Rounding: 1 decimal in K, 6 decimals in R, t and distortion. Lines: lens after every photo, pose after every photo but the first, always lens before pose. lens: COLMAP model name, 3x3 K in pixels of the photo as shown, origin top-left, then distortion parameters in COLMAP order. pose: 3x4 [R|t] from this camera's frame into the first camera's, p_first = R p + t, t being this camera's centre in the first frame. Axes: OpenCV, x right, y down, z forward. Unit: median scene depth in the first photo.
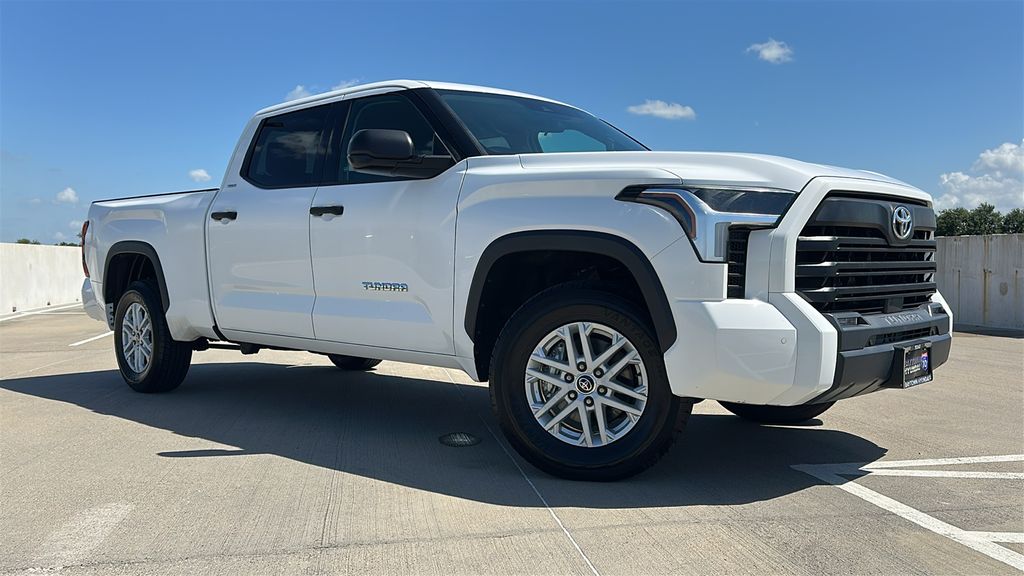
lens RADIAL K [[900.3, 0, 516.6], [0, 900.3, 297.3], [0, 0, 1]] dist [0.072414, -0.091441]
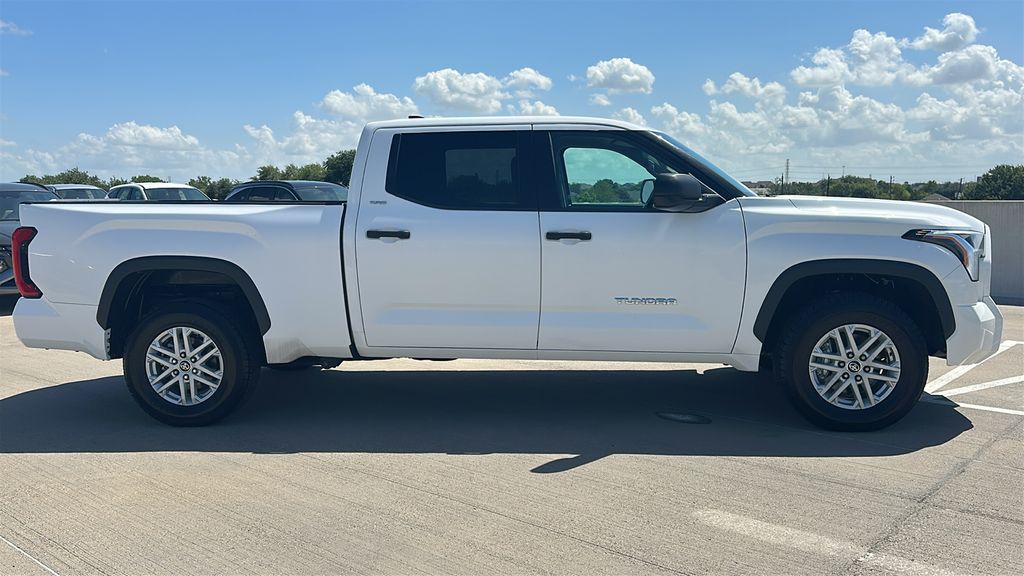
lens RADIAL K [[900.3, 0, 511.7], [0, 900.3, 294.0], [0, 0, 1]] dist [0.072414, -0.091441]
pose [[0.785837, -0.071731, 0.614259, -1.115417], [0.028123, 0.996368, 0.080375, -0.135826], [-0.617793, -0.045887, 0.785000, 0.192096]]
